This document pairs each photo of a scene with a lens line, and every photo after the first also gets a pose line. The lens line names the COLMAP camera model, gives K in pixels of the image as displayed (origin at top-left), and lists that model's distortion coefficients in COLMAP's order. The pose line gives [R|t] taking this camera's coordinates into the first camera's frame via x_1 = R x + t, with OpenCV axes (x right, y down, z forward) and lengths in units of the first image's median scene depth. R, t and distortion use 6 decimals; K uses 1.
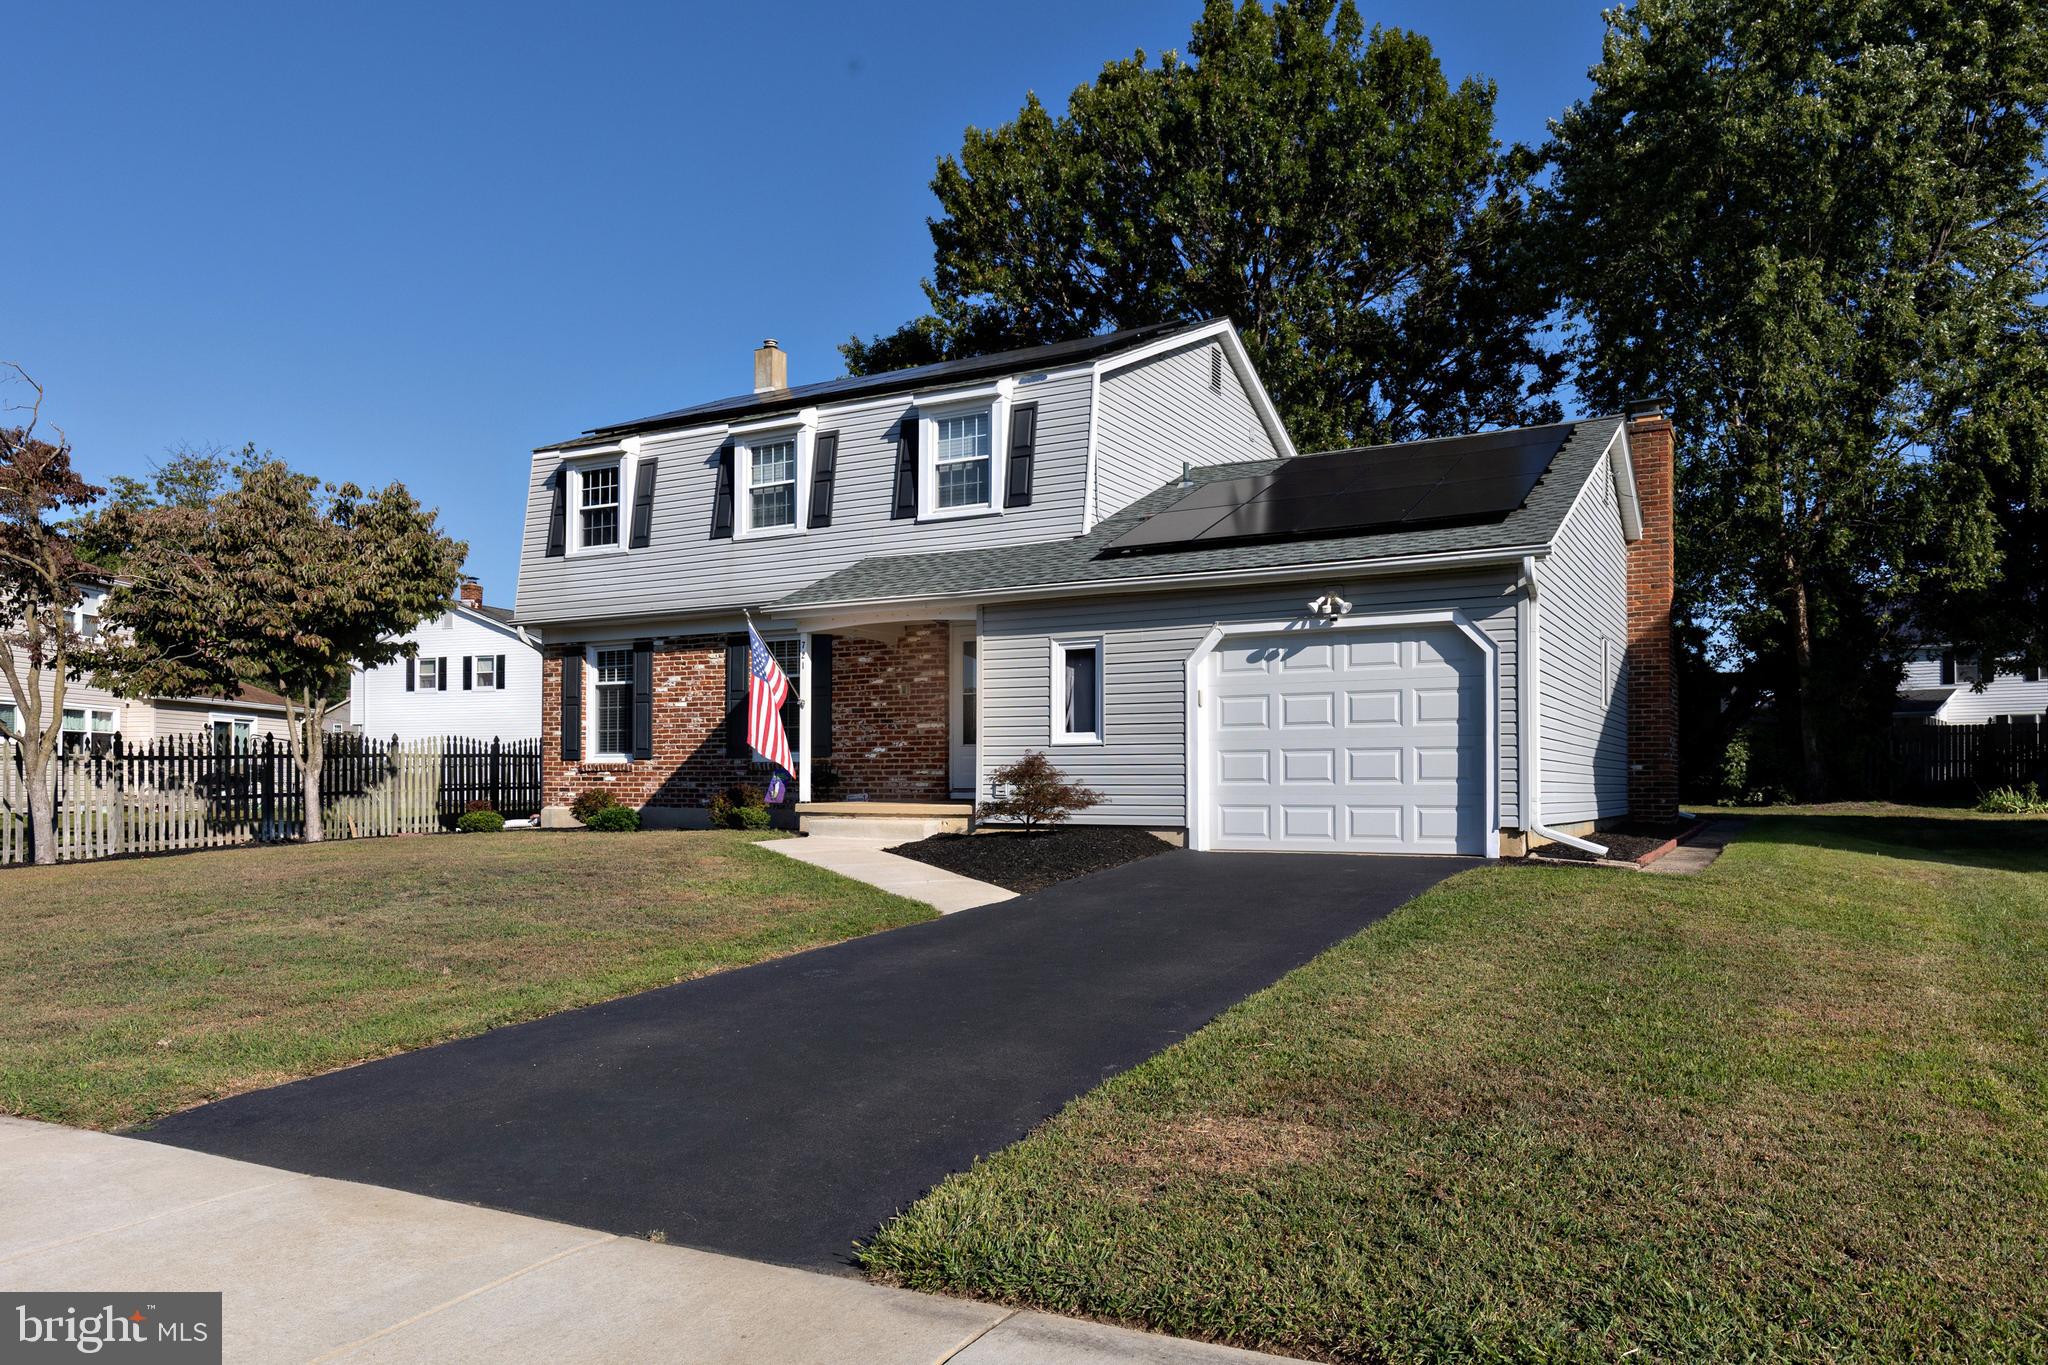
lens RADIAL K [[1455.3, 0, 1023.0], [0, 1455.3, 687.2], [0, 0, 1]] dist [-0.028777, 0.000433]
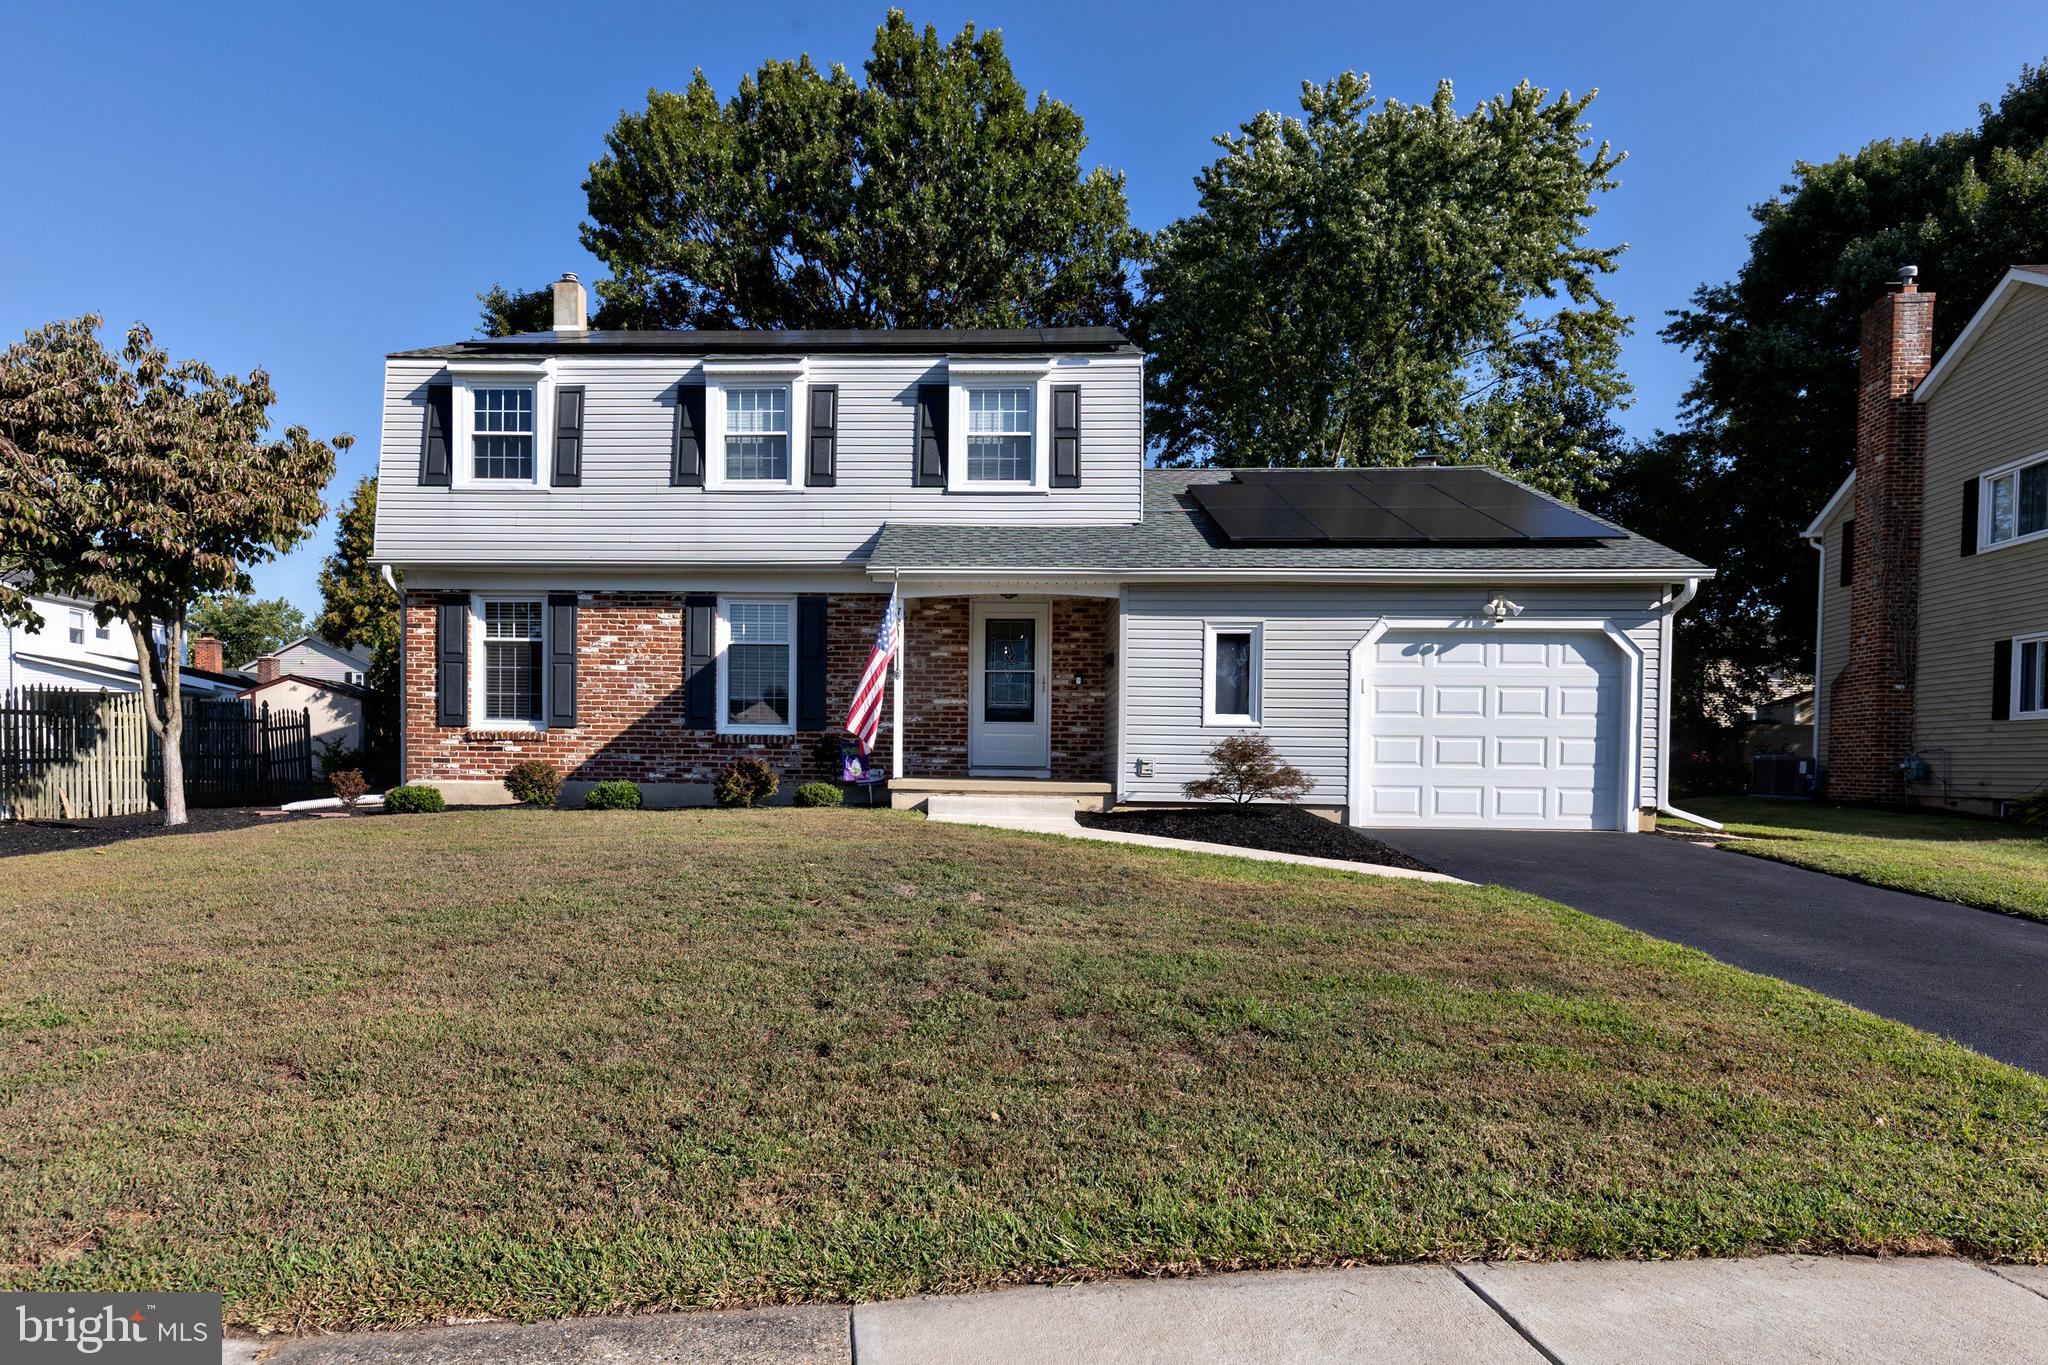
lens RADIAL K [[1261.9, 0, 1021.4], [0, 1261.9, 754.5], [0, 0, 1]] dist [-0.005471, 0.001131]
pose [[0.896454, 0.016912, 0.442813, -0.370579], [-0.043773, 0.997764, 0.050510, 0.015681], [-0.440969, -0.064663, 0.895190, 0.195395]]
